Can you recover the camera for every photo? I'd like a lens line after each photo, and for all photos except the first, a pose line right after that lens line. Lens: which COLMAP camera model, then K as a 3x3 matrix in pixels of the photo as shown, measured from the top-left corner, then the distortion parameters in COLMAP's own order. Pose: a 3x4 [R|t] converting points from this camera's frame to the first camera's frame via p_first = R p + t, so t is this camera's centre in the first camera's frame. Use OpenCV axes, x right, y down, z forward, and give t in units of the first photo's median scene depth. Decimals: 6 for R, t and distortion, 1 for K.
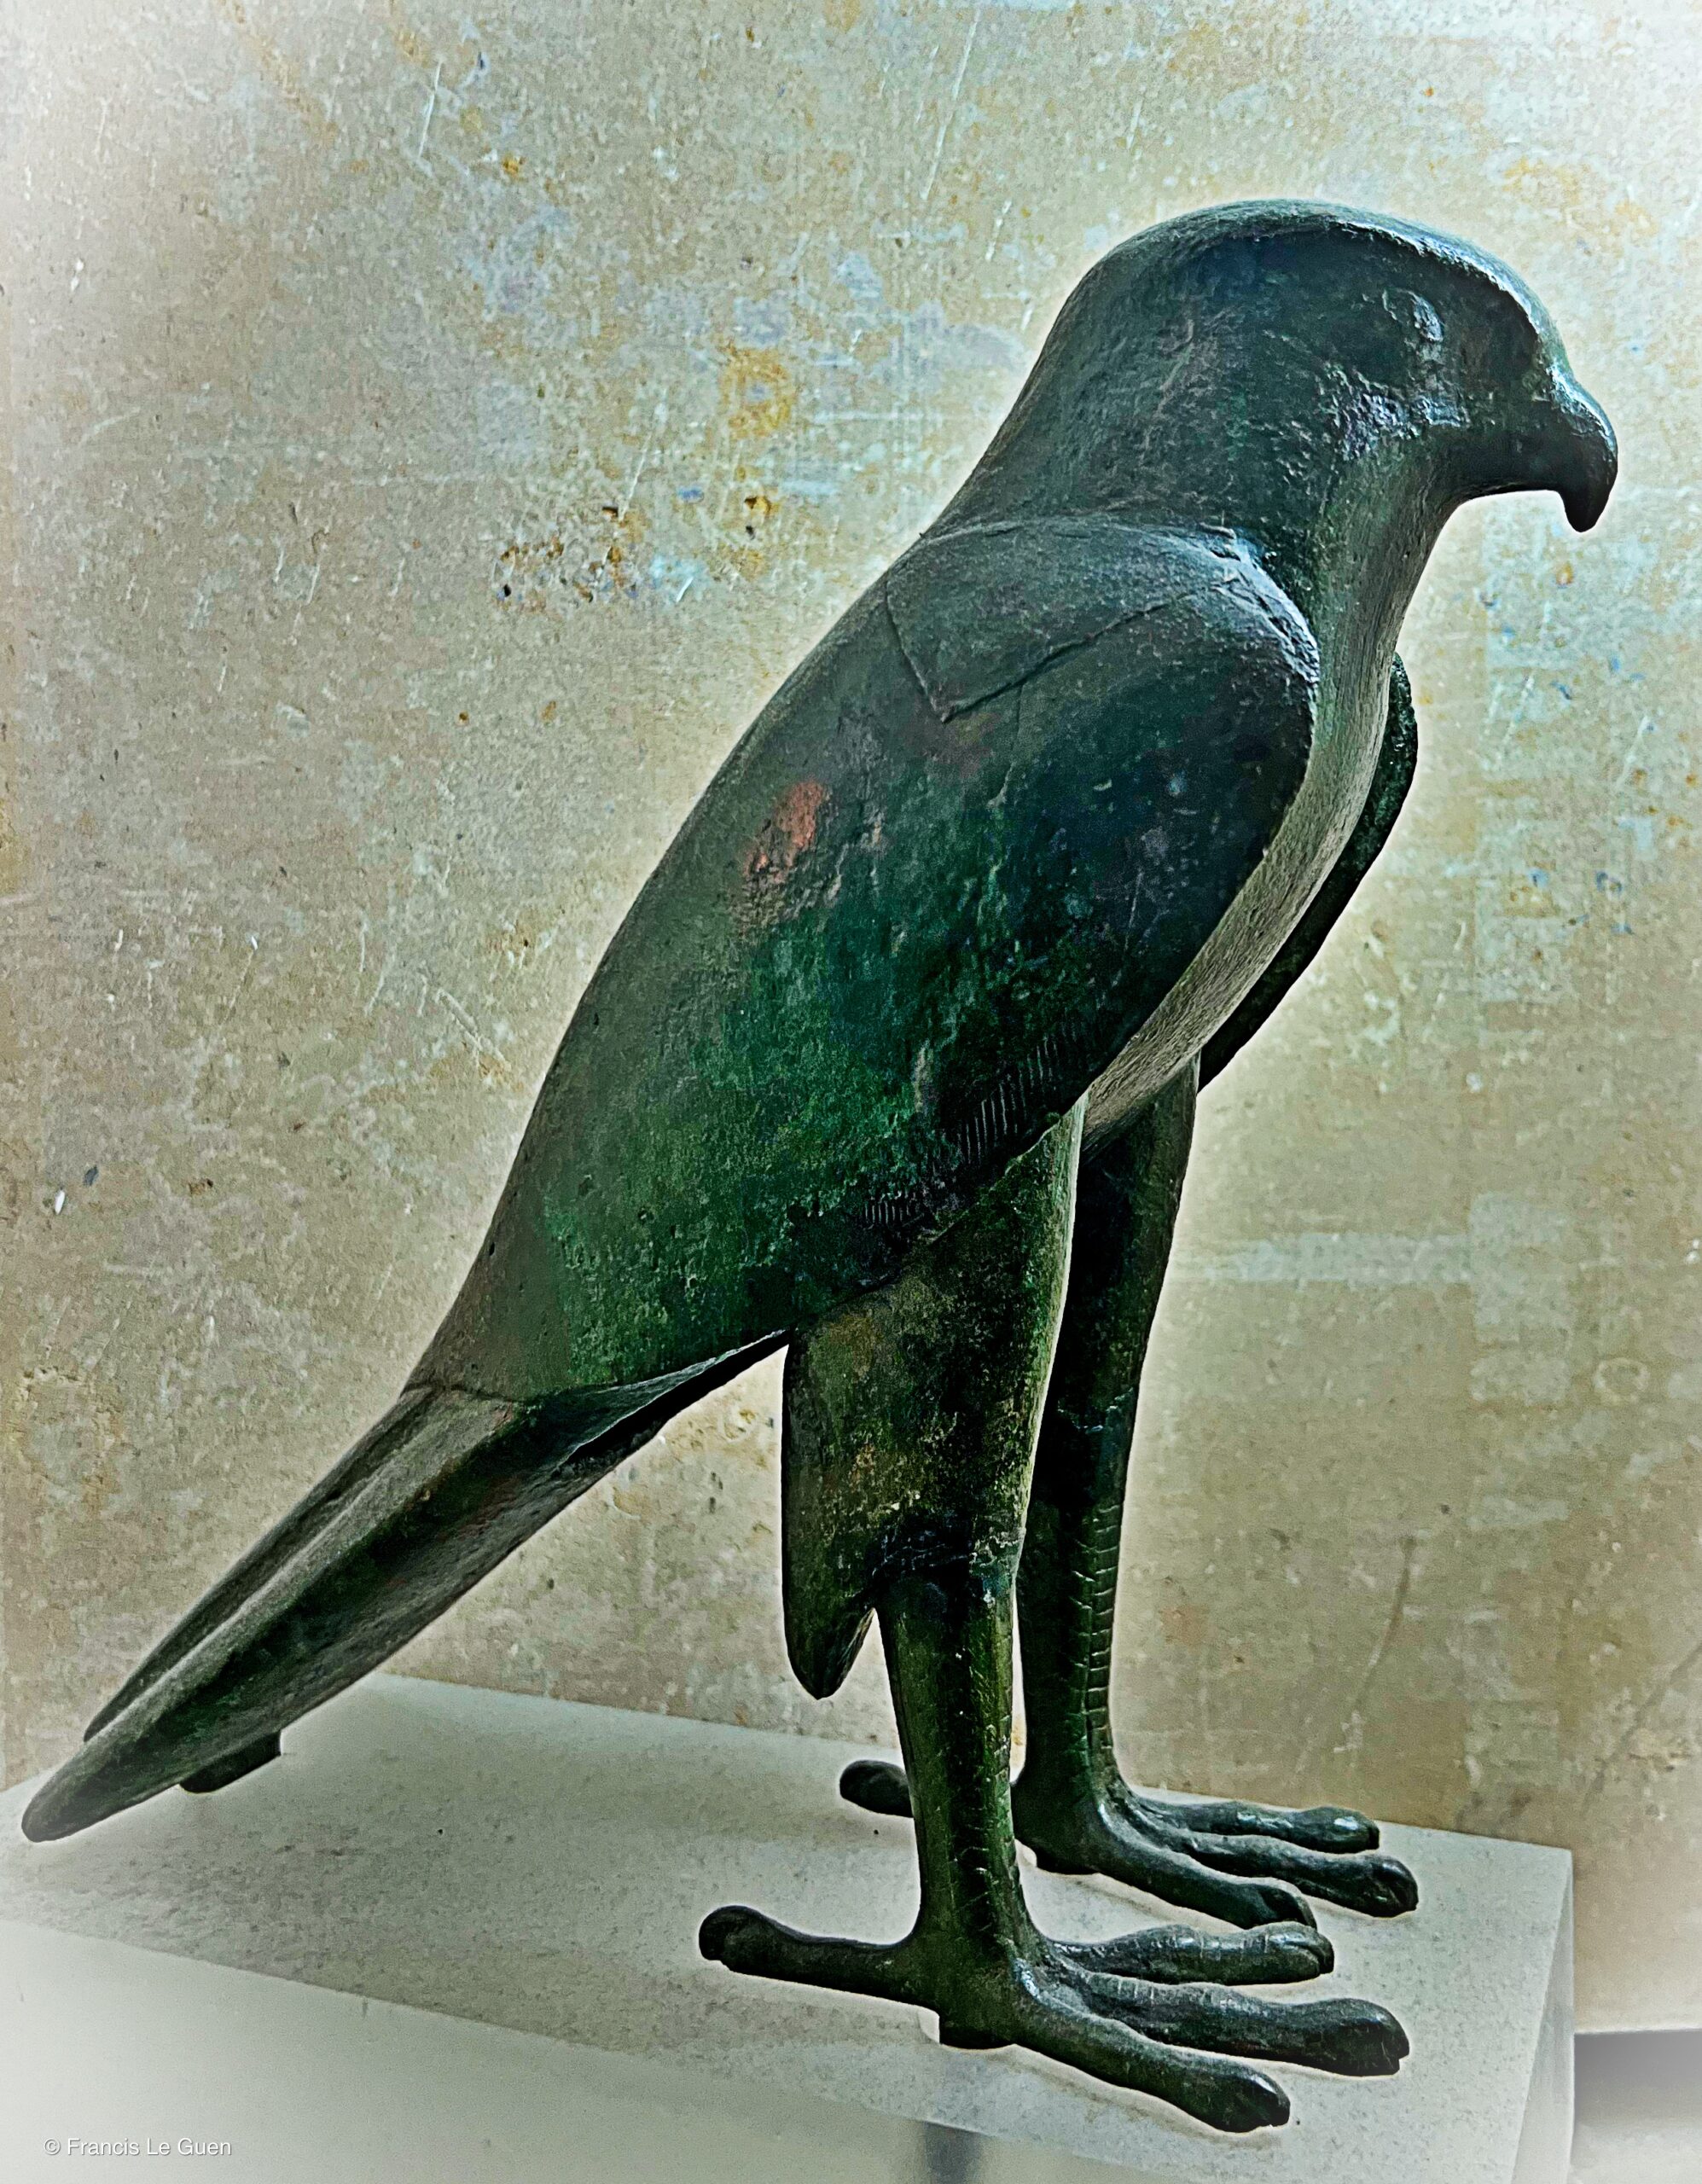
lens RADIAL K [[1928.7, 0, 809.5], [0, 1928.7, 1066.6], [0, 0, 1]] dist [0.045808, -0.028581]
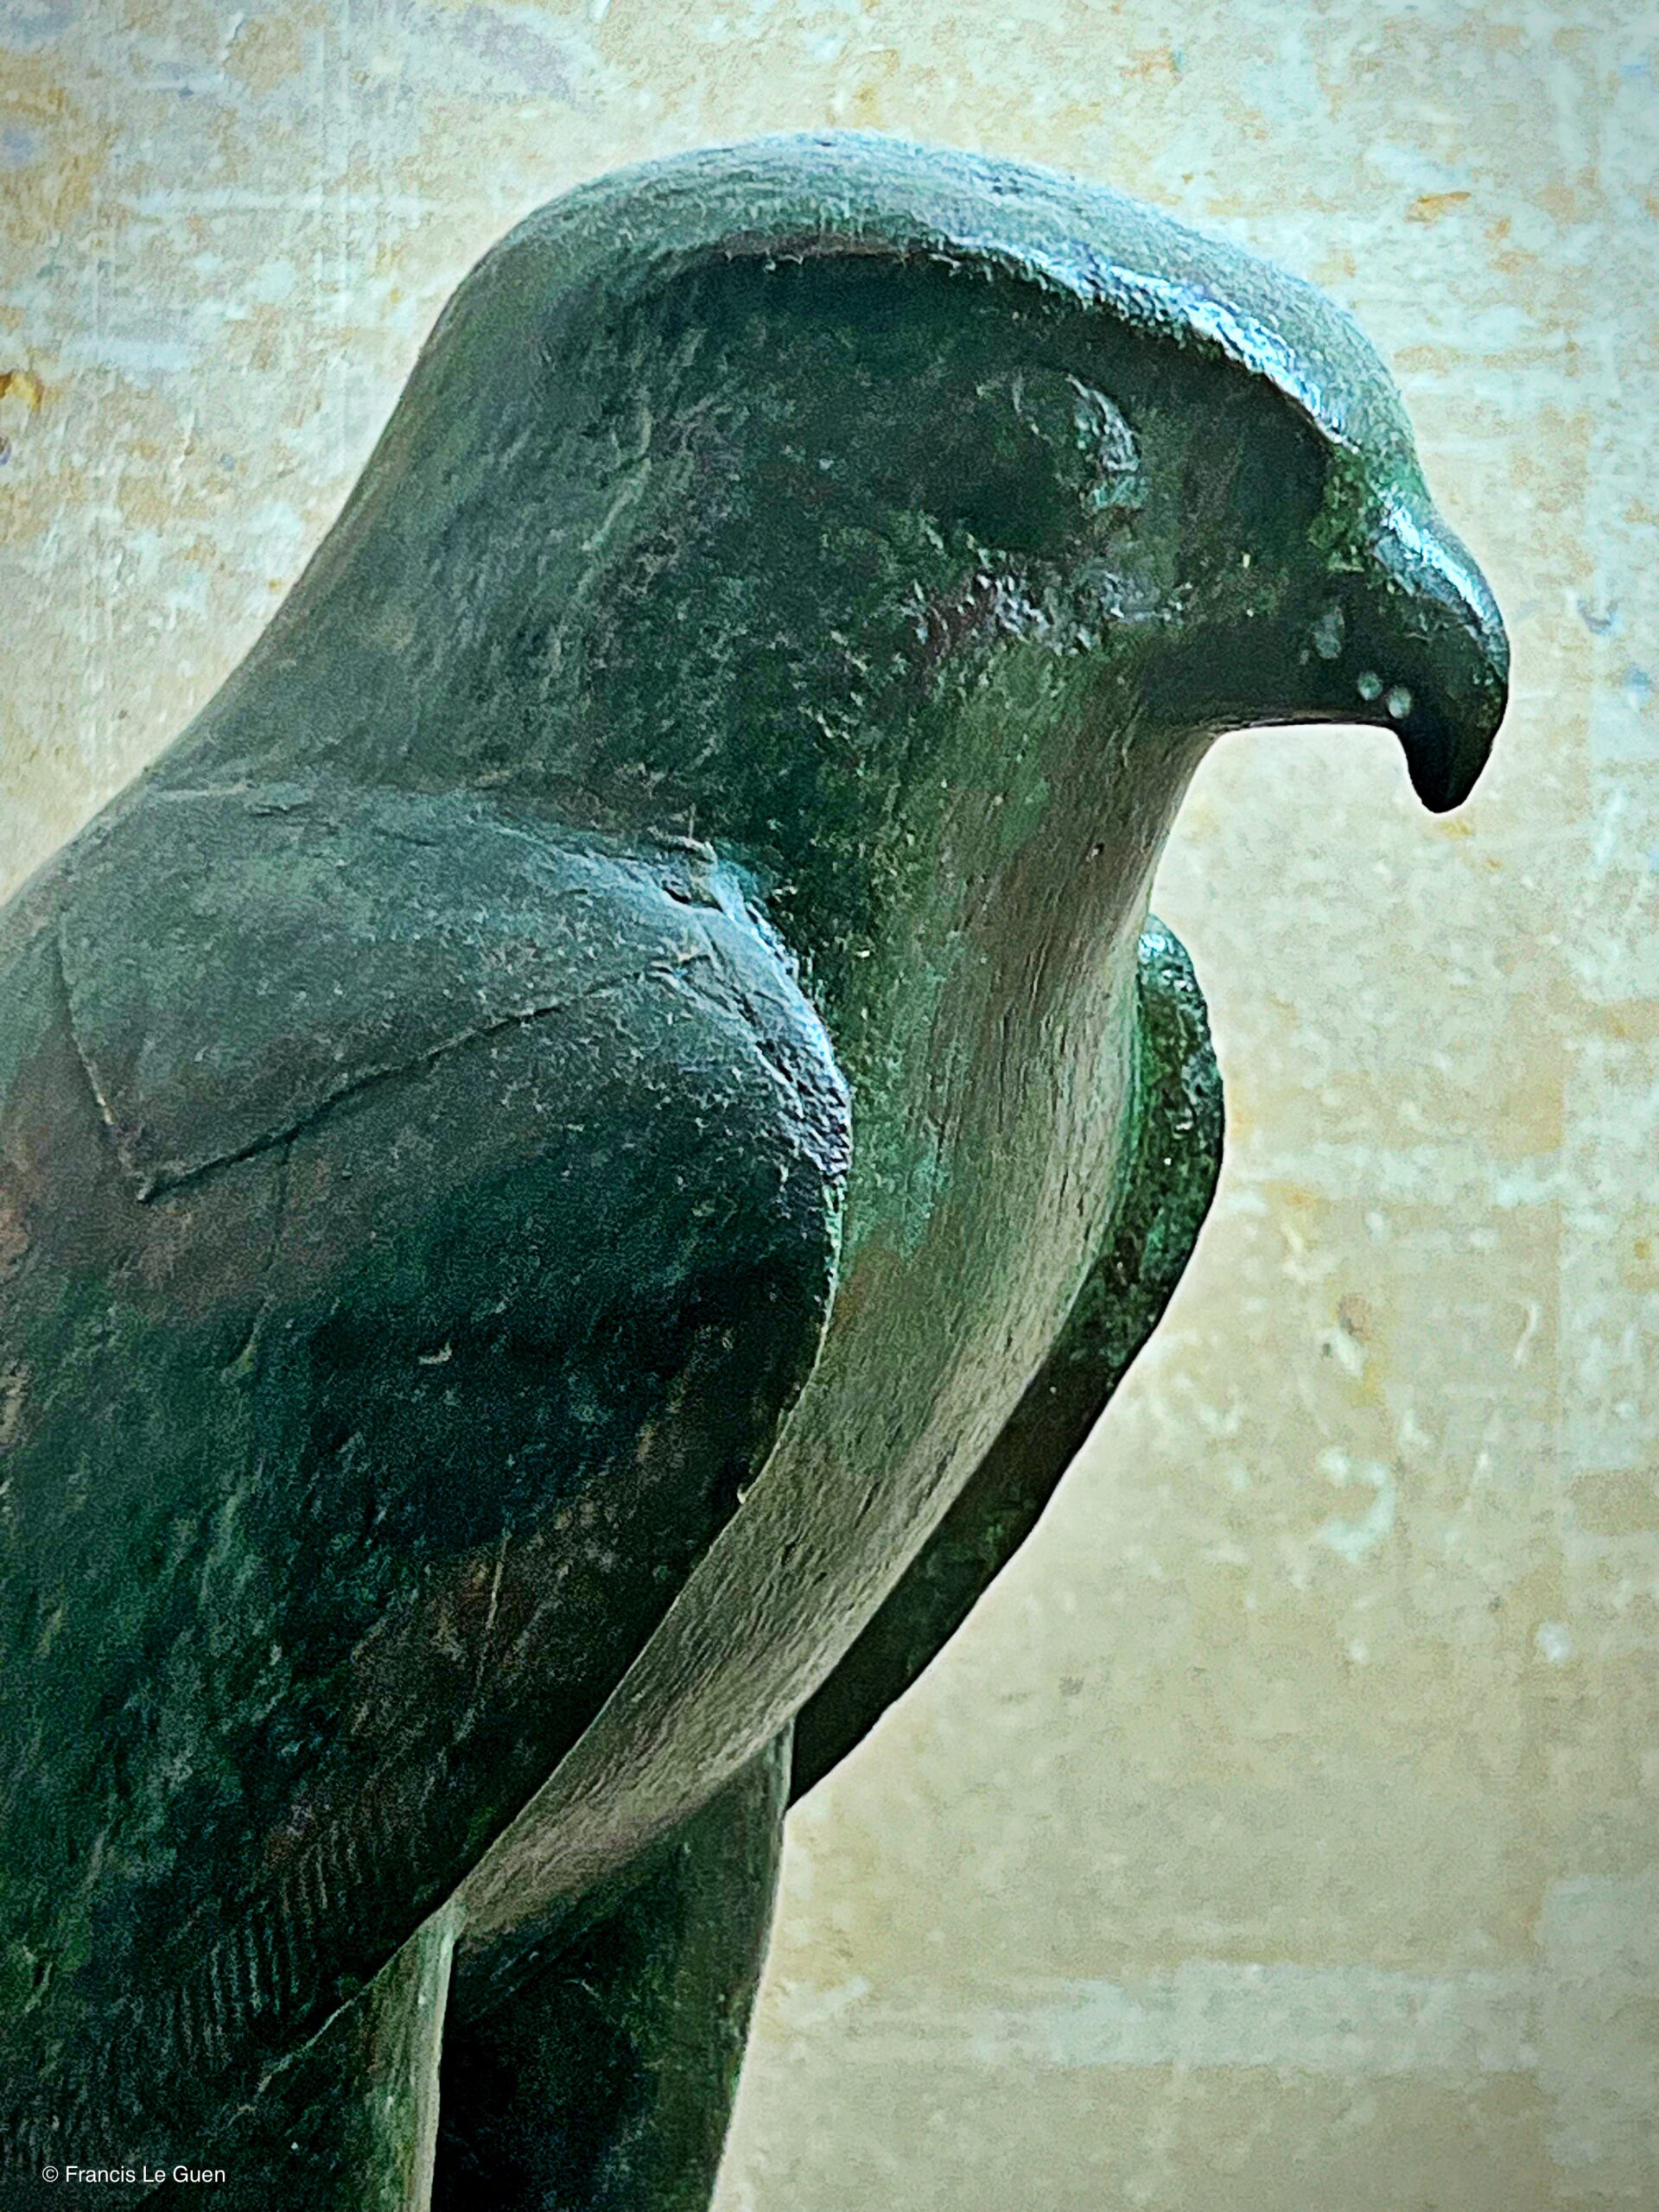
lens RADIAL K [[4950.0, 0, 832.1], [0, 4950.0, 1108.8], [0, 0, 1]] dist [0.110433, 0.000000]
pose [[0.999460, 0.014927, 0.029281, 0.201392], [-0.015739, 0.999492, 0.027711, -0.230341], [-0.028852, -0.028157, 0.999187, -0.287127]]
